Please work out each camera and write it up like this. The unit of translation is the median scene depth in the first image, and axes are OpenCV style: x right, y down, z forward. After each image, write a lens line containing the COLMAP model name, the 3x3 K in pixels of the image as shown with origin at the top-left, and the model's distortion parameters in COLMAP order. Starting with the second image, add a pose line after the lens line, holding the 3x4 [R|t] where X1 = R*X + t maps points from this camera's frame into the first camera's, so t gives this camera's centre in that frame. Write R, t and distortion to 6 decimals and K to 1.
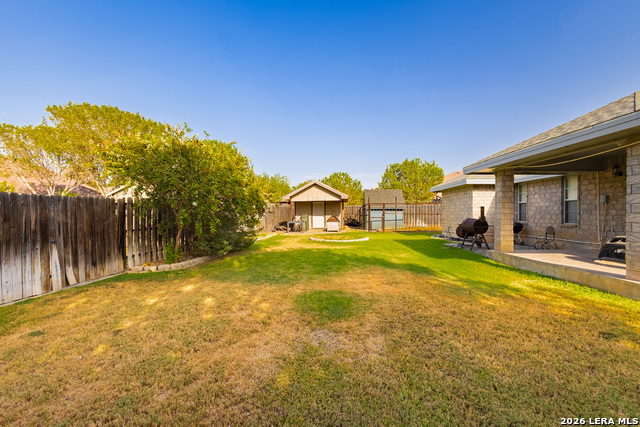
lens RADIAL K [[293.3, 0, 322.8], [0, 293.3, 213.5], [0, 0, 1]] dist [0.012031, -0.003429]
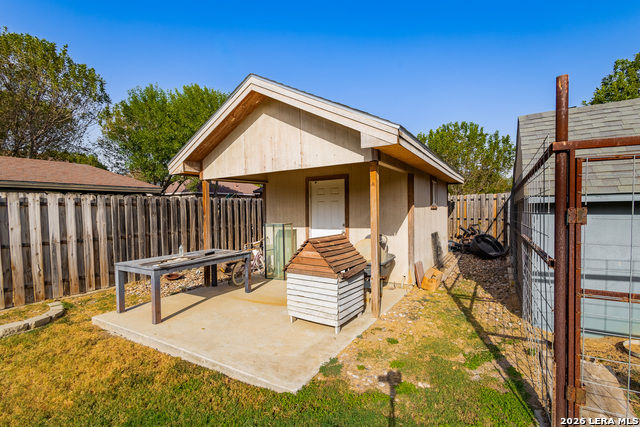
lens RADIAL K [[293.3, 0, 320.4], [0, 293.3, 215.4], [0, 0, 1]] dist [0.012031, -0.003429]
pose [[0.895752, 0.004203, -0.444534, 0.125560], [0.003300, 0.999865, 0.016103, -0.012708], [0.444542, -0.015891, 0.895617, 0.864619]]
